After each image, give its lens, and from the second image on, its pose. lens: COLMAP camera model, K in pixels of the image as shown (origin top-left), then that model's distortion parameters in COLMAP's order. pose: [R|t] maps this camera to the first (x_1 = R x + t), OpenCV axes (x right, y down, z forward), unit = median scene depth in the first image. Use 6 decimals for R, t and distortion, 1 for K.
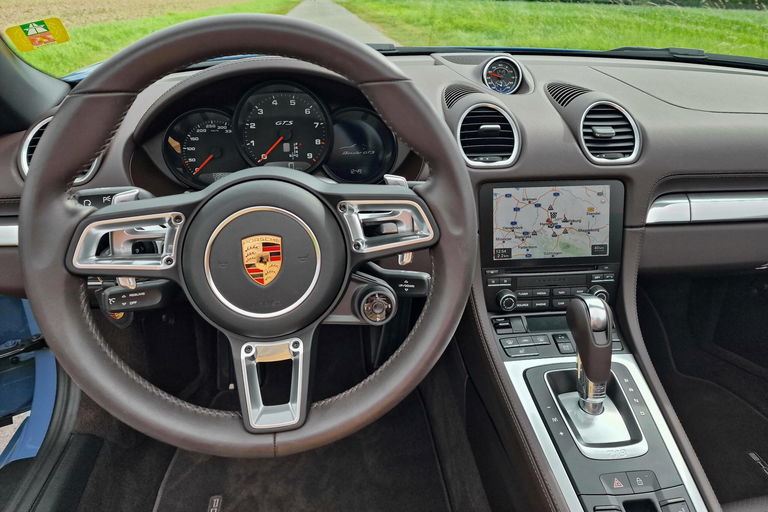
lens RADIAL K [[528.9, 0, 399.5], [0, 528.9, 214.2], [0, 0, 1]] dist [0.042339, -0.015205]
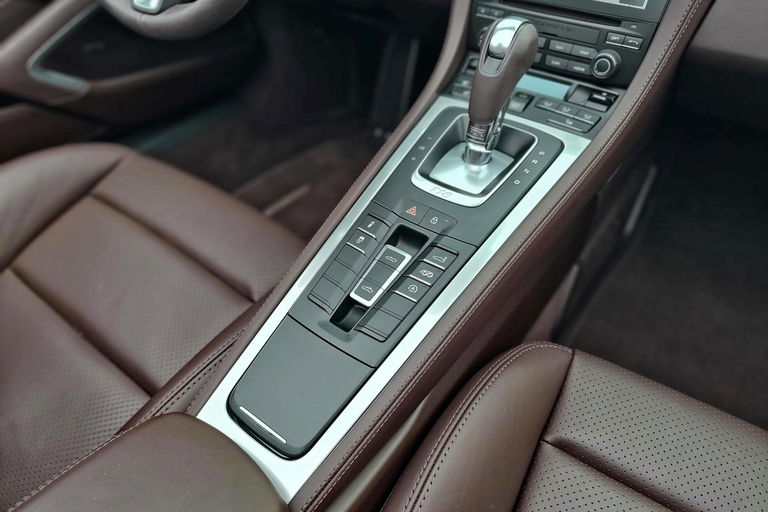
lens RADIAL K [[528.9, 0, 388.5], [0, 528.9, 236.2], [0, 0, 1]] dist [0.042339, -0.015205]
pose [[0.722168, 0.429553, -0.542178, 0.665754], [-0.235745, 0.889730, 0.390903, 0.147782], [0.650305, -0.154482, 0.743800, 0.222866]]
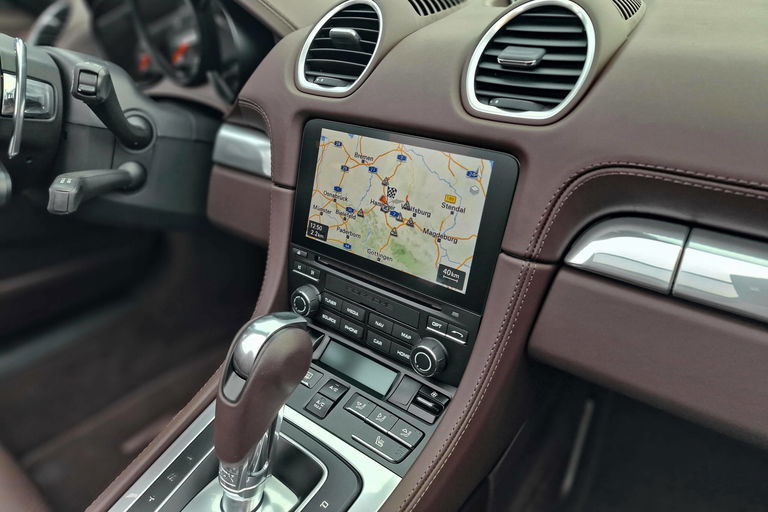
lens RADIAL K [[528.9, 0, 392.2], [0, 528.9, 216.1], [0, 0, 1]] dist [0.042339, -0.015205]
pose [[0.713334, 0.258240, -0.651511, 0.670048], [-0.237425, 0.963710, 0.122032, -0.043511], [0.659381, 0.067635, 0.748760, 0.564668]]
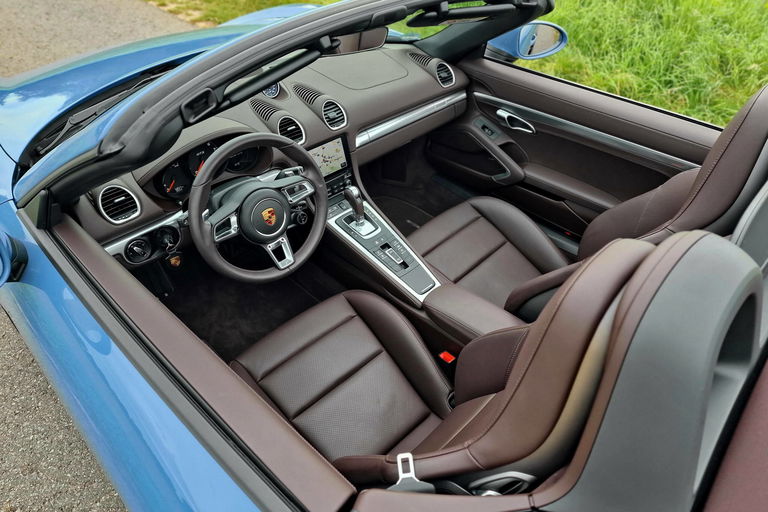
lens RADIAL K [[528.9, 0, 385.3], [0, 528.9, 257.2], [0, 0, 1]] dist [0.042339, -0.015205]
pose [[0.796695, -0.395327, 0.457157, -0.751468], [0.218726, 0.893728, 0.391675, -0.465222], [-0.563414, -0.212054, 0.798497, -1.137051]]
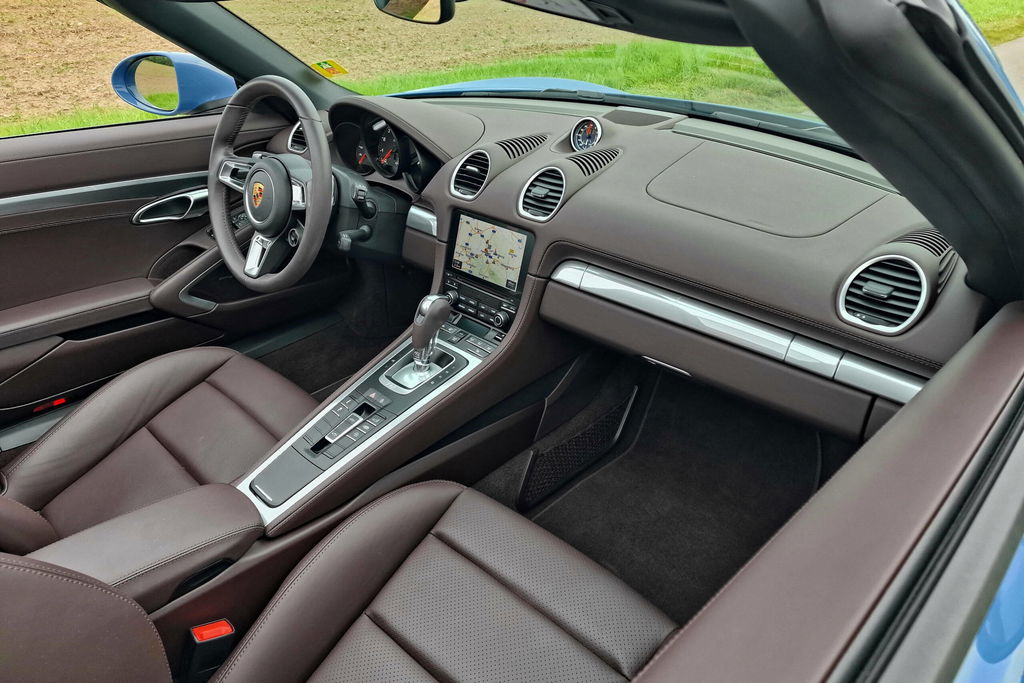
lens RADIAL K [[705.2, 0, 528.0], [0, 705.2, 339.5], [0, 0, 1]] dist [0.042339, -0.015205]
pose [[0.636224, 0.354588, -0.685190, 1.588572], [-0.263895, 0.934573, 0.238608, -0.219415], [0.724968, 0.029010, 0.688172, -0.100903]]
